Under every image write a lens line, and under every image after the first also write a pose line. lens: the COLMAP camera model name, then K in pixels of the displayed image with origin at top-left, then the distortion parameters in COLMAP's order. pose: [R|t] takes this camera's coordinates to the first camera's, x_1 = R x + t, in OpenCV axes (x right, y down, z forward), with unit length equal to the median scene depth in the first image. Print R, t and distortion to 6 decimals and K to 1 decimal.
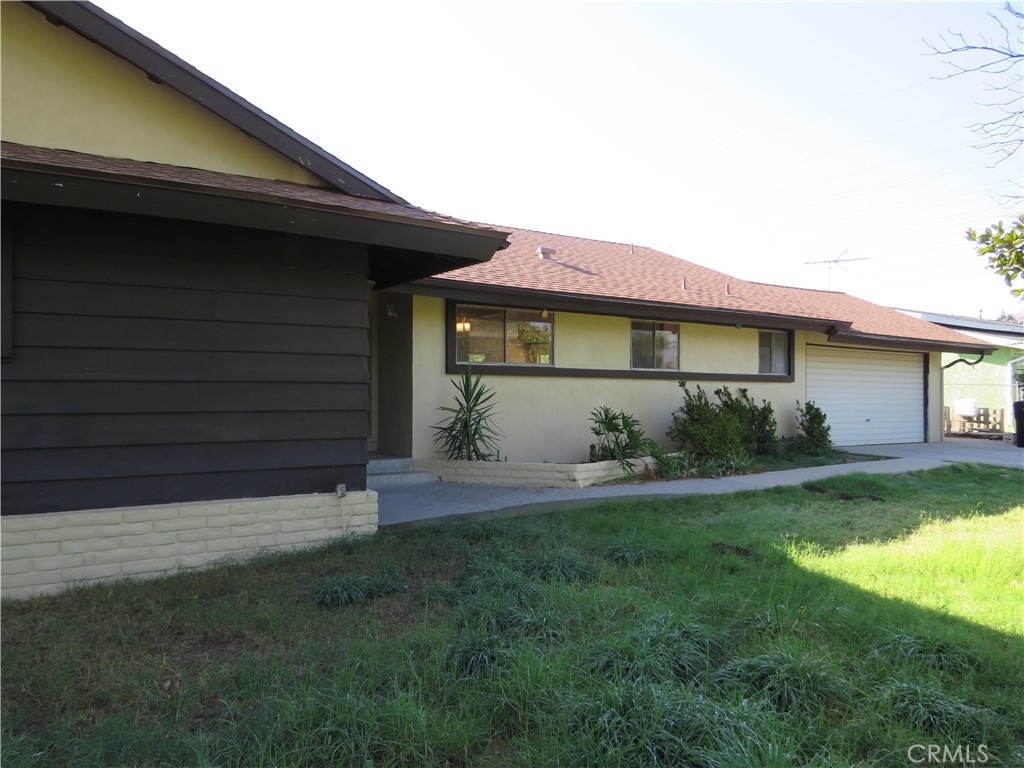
lens RADIAL K [[729.0, 0, 512.0], [0, 729.0, 384.0], [0, 0, 1]] dist [-0.009590, 0.003729]
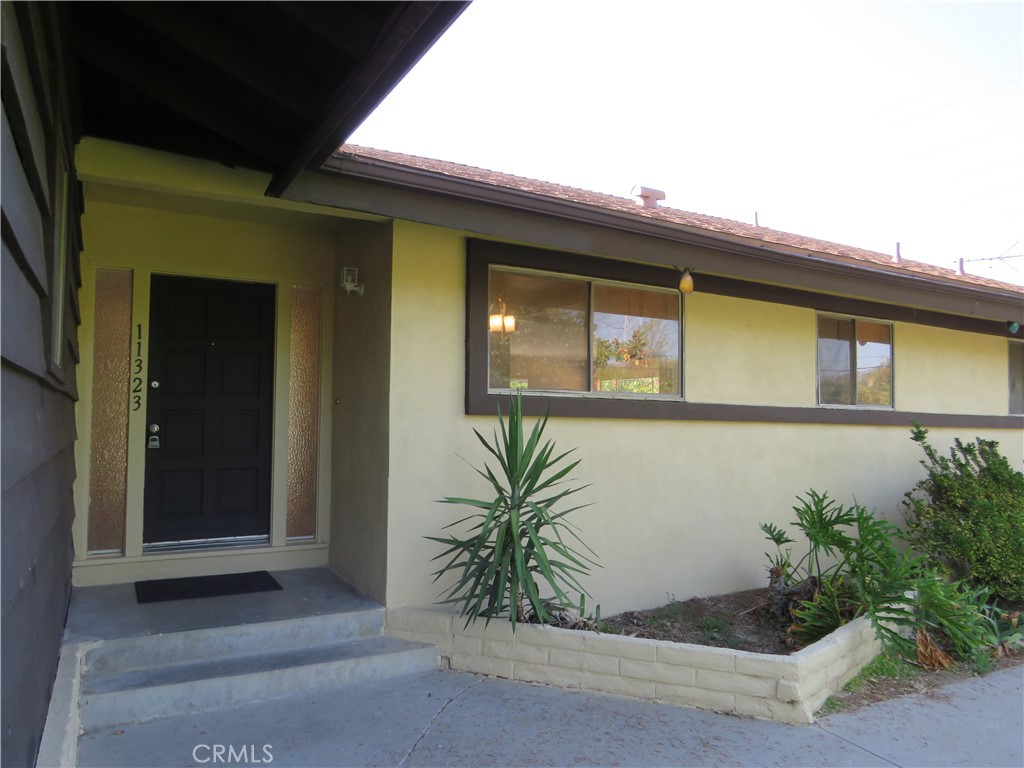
lens RADIAL K [[729.0, 0, 512.0], [0, 729.0, 384.0], [0, 0, 1]] dist [-0.009590, 0.003729]
pose [[0.999025, 0.008873, -0.043256, -0.041186], [-0.010494, 0.999246, -0.037392, -0.016431], [0.042891, 0.037809, 0.998364, 0.535466]]
